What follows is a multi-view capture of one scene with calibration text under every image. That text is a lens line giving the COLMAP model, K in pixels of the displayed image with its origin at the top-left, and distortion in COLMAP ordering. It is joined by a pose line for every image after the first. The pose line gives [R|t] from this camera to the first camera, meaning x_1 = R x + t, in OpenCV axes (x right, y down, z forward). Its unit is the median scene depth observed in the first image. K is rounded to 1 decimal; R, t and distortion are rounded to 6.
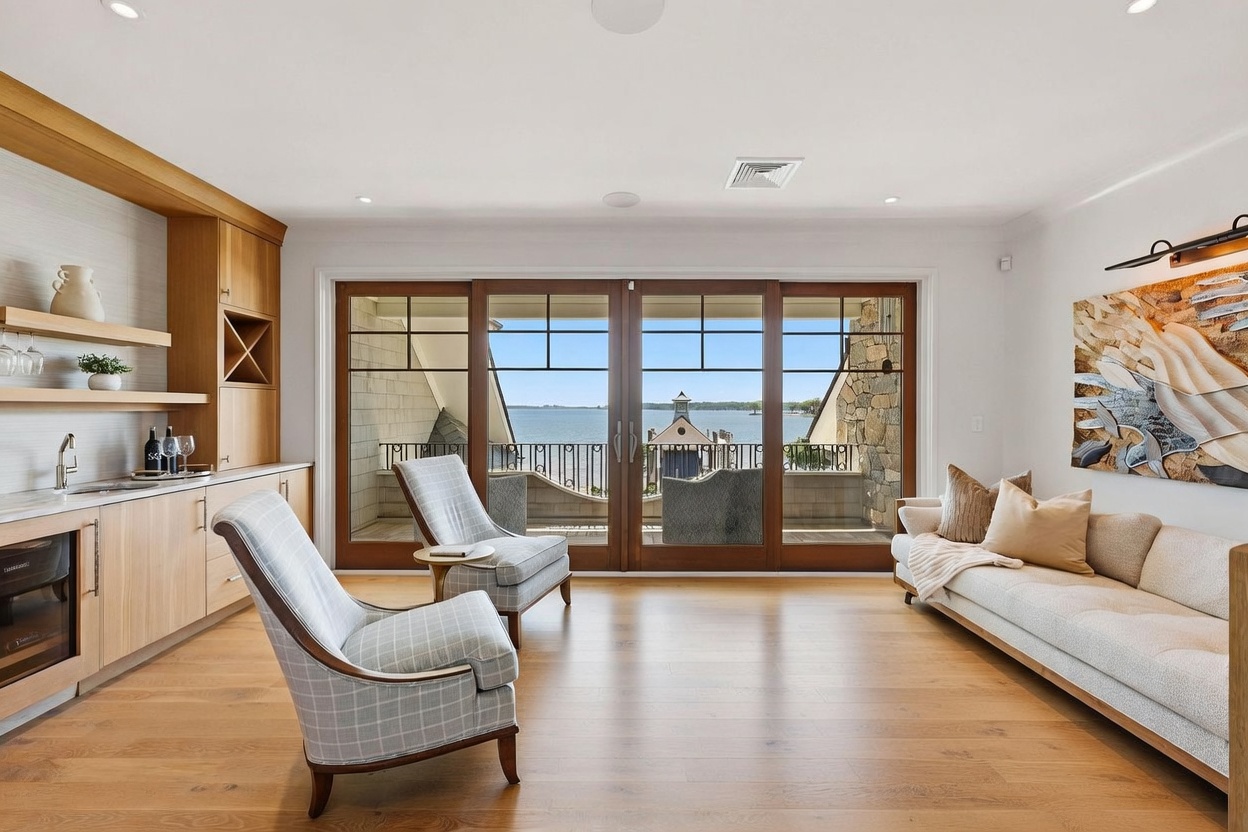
lens RADIAL K [[519.5, 0, 624.0], [0, 519.5, 416.0], [0, 0, 1]] dist [-0.001167, 0.000000]
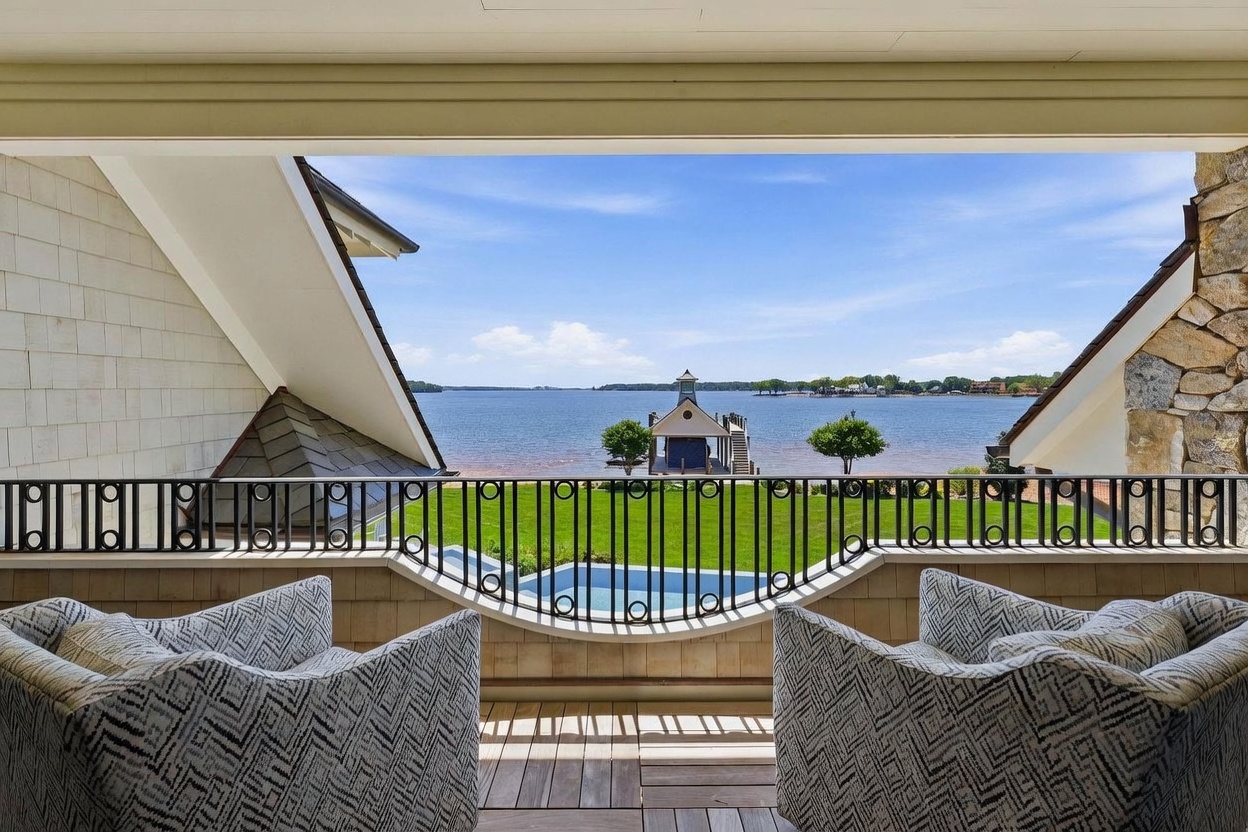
lens RADIAL K [[519.5, 0, 624.0], [0, 519.5, 416.0], [0, 0, 1]] dist [-0.001167, 0.000000]
pose [[0.999941, -0.006996, 0.008317, -0.002597], [0.006690, 0.999318, 0.036304, -0.001567], [-0.008565, -0.036246, 0.999306, 0.130174]]
